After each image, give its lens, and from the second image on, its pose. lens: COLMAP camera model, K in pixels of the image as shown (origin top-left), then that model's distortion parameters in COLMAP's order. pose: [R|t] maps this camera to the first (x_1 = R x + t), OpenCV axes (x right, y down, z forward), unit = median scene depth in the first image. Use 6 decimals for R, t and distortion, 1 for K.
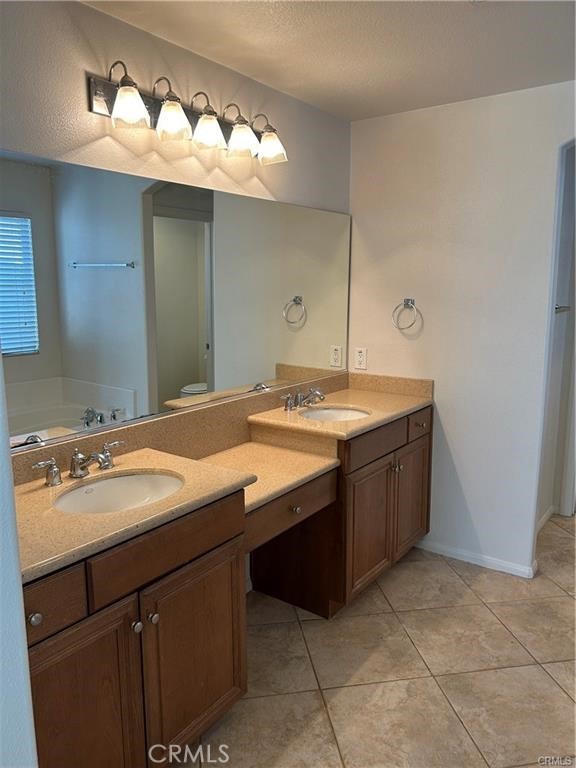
lens RADIAL K [[576.1, 0, 290.4], [0, 576.1, 379.8], [0, 0, 1]] dist [0.008021, -0.016395]
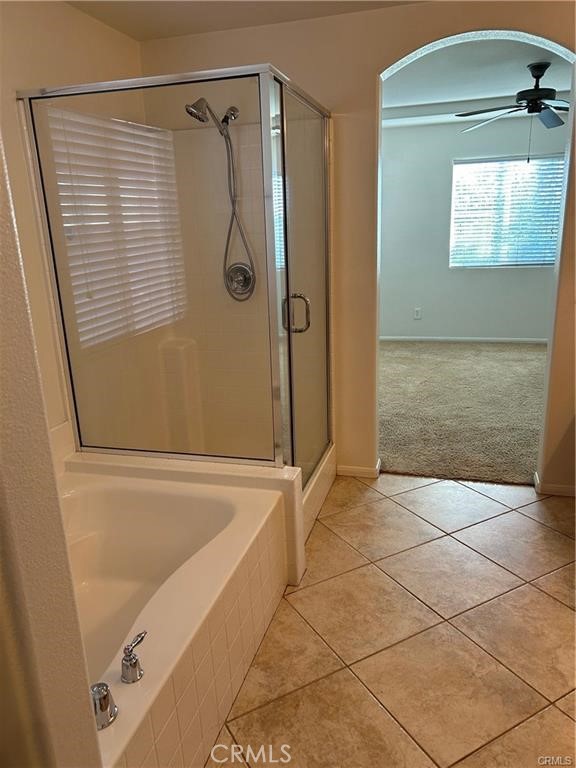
lens RADIAL K [[576.1, 0, 287.7], [0, 576.1, 383.7], [0, 0, 1]] dist [0.008021, -0.016395]
pose [[-0.938068, 0.129464, -0.321354, 0.635800], [-0.022242, 0.903138, 0.428774, -0.171590], [0.345738, 0.409366, -0.844325, 1.104319]]
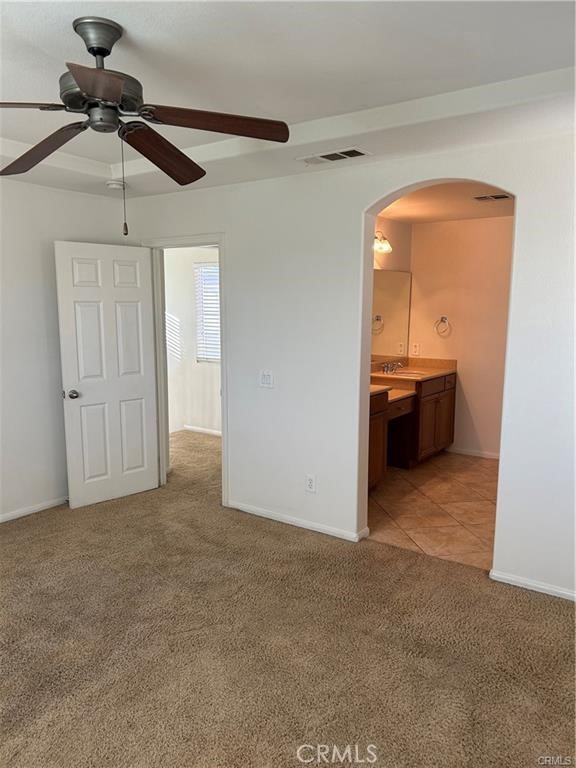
lens RADIAL K [[576.1, 0, 281.9], [0, 576.1, 389.8], [0, 0, 1]] dist [0.008021, -0.016395]
pose [[0.999988, 0.004719, -0.000893, -0.370306], [-0.004736, 0.999772, -0.020798, 0.161638], [0.000795, 0.020802, 0.999783, -1.026600]]
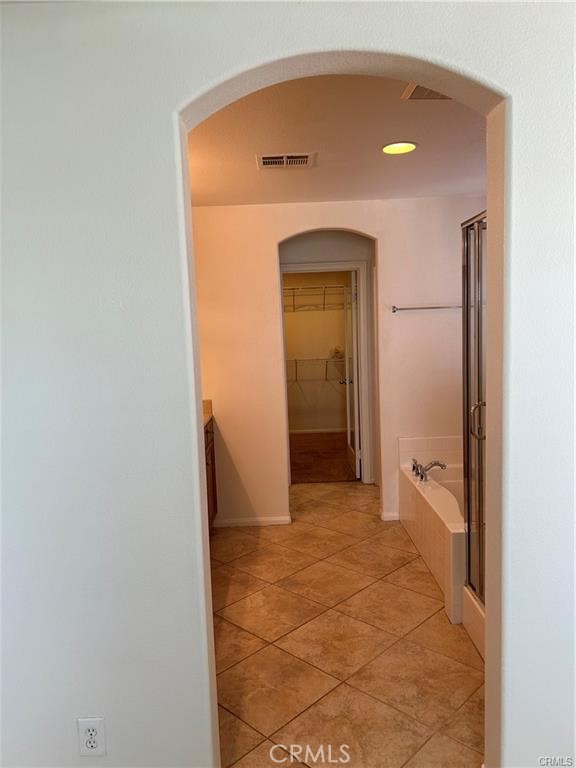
lens RADIAL K [[576.1, 0, 282.3], [0, 576.1, 383.2], [0, 0, 1]] dist [0.008021, -0.016395]
pose [[0.808887, -0.091928, 0.580734, -0.458292], [0.136355, 0.990104, -0.033196, 0.035166], [-0.571935, 0.106037, 0.813417, -0.249817]]
